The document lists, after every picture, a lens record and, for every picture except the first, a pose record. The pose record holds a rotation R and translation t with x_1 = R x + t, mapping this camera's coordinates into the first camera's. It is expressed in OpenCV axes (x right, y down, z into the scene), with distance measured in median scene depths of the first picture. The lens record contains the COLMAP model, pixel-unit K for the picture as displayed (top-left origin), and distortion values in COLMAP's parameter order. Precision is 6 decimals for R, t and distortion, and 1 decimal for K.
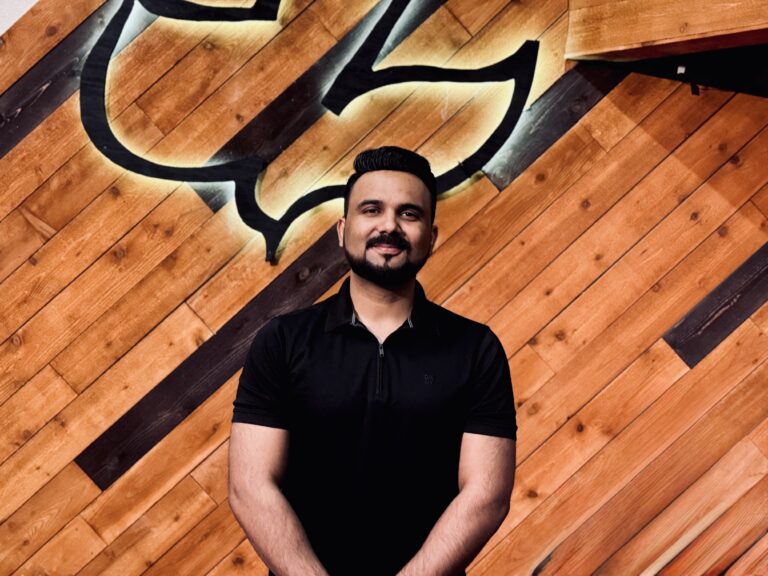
lens RADIAL K [[959.2, 0, 383.4], [0, 959.2, 289.0], [0, 0, 1]] dist [0.097248, 0.000000]
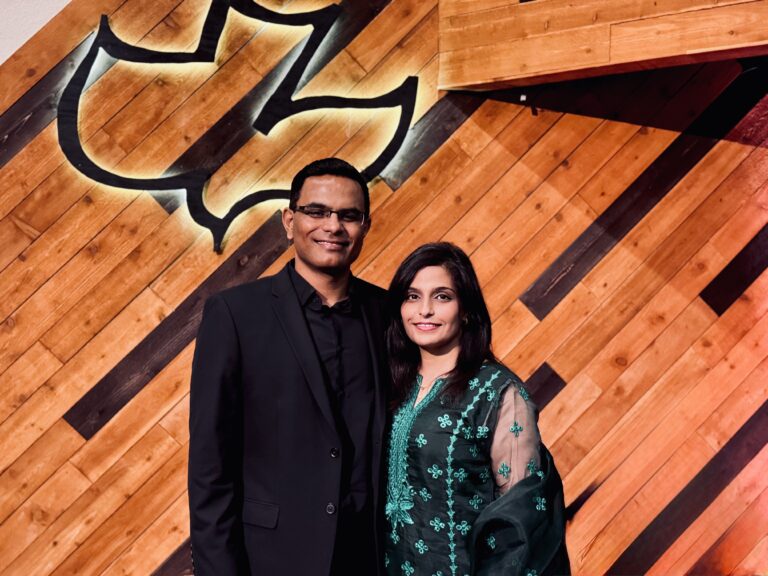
lens RADIAL K [[959.2, 0, 383.7], [0, 959.2, 286.9], [0, 0, 1]] dist [0.097248, 0.000000]
pose [[0.991054, -0.040495, 0.127173, -0.062639], [0.041334, 0.999138, -0.003963, 0.031985], [-0.126903, 0.009185, 0.991873, -0.285770]]
